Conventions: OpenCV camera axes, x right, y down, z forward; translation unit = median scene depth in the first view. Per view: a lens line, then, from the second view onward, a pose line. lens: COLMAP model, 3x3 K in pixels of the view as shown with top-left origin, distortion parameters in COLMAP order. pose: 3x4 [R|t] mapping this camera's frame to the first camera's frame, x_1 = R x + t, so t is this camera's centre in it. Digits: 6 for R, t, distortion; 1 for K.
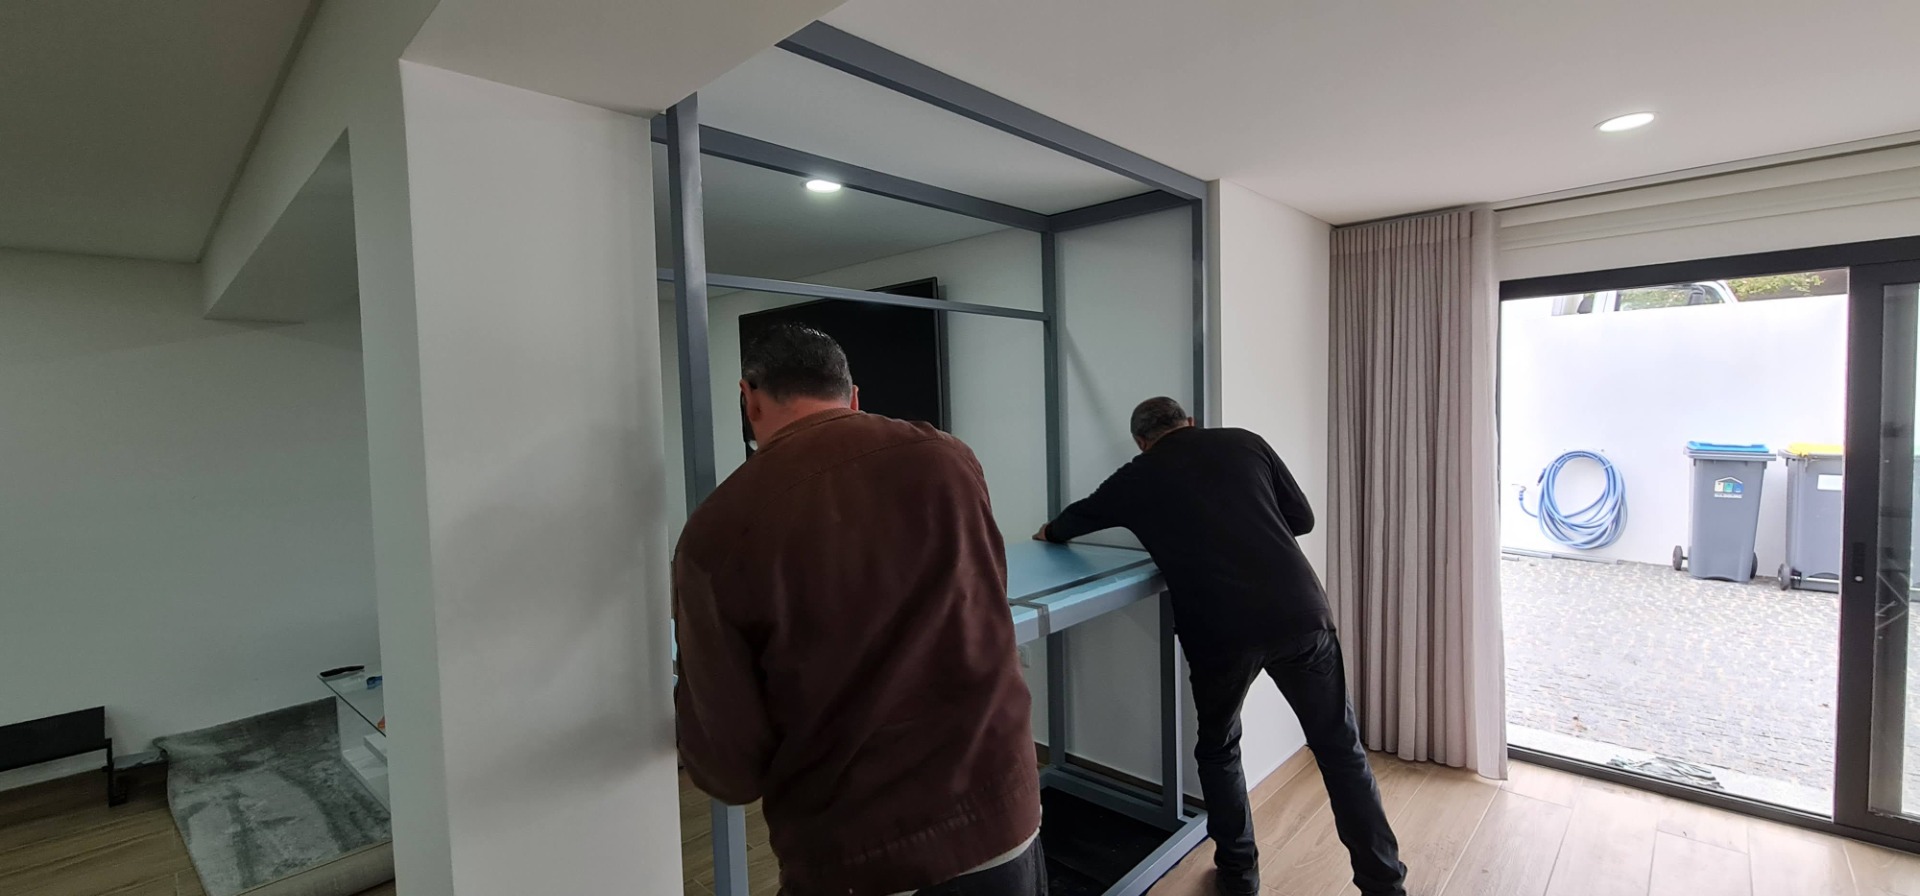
lens RADIAL K [[790.2, 0, 959.1], [0, 790.2, 454.4], [0, 0, 1]] dist [-0.000329, -0.000351]
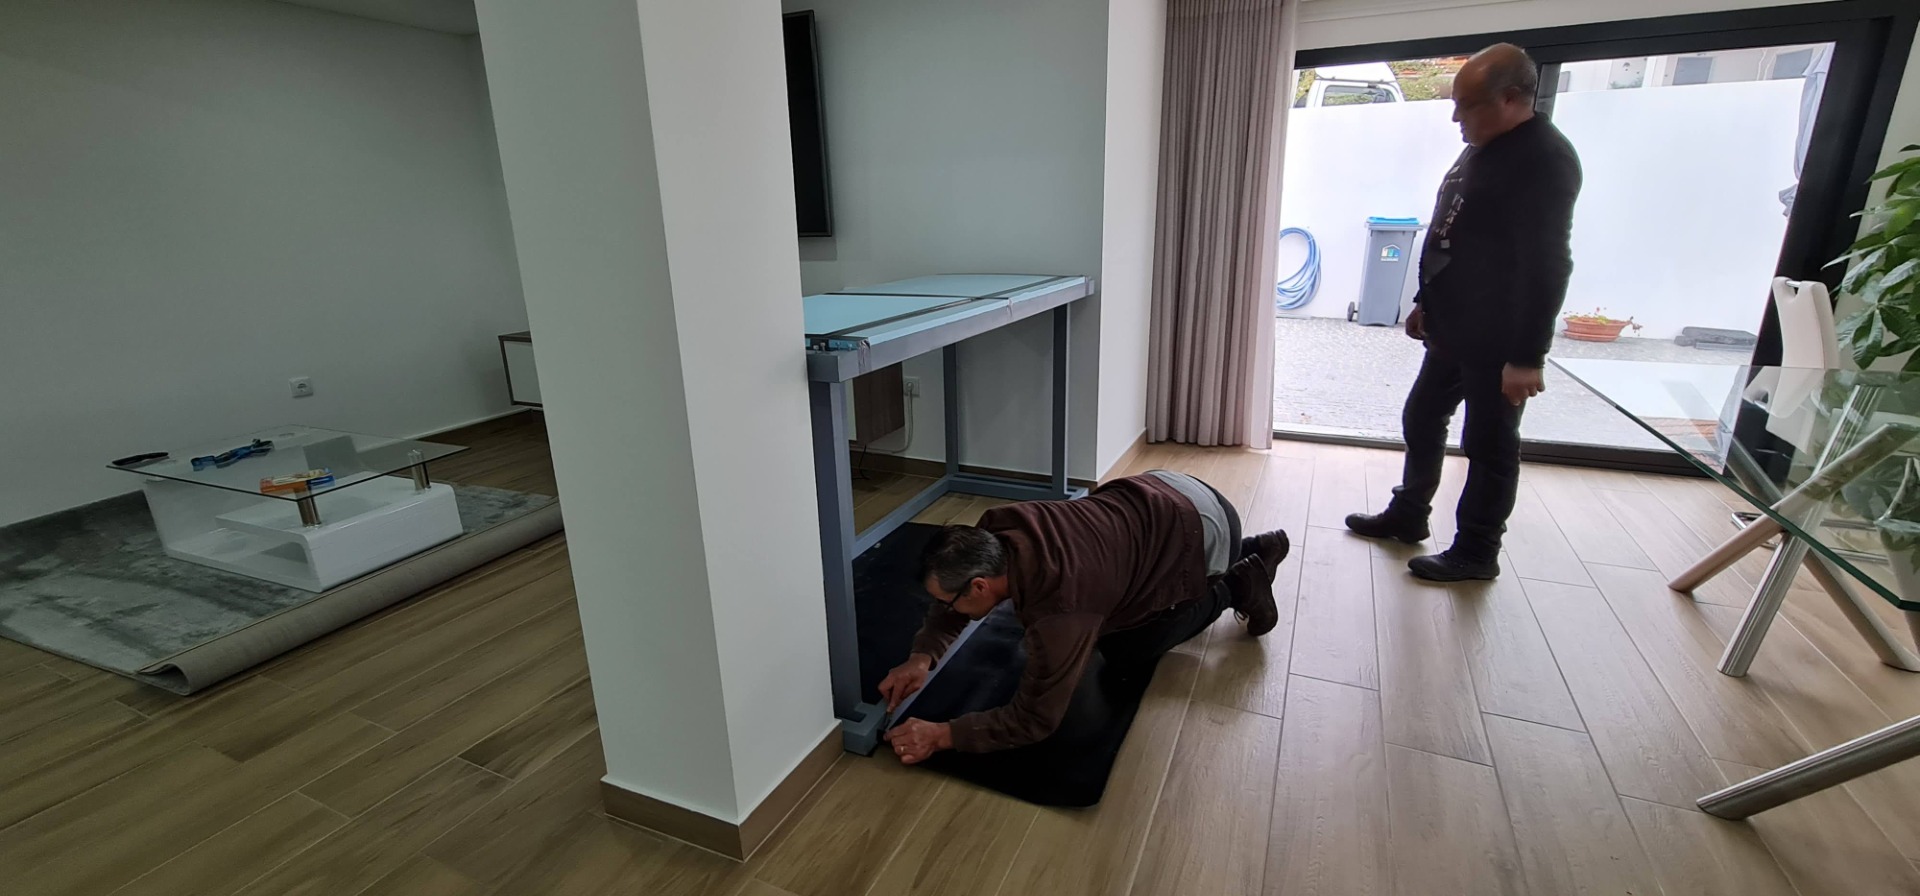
lens RADIAL K [[790.2, 0, 964.4], [0, 790.2, 447.2], [0, 0, 1]] dist [-0.000329, -0.000351]
pose [[0.947517, -0.086206, 0.307862, -0.200138], [0.014757, 0.973727, 0.227240, 0.082240], [-0.319363, -0.210770, 0.923896, -0.074911]]
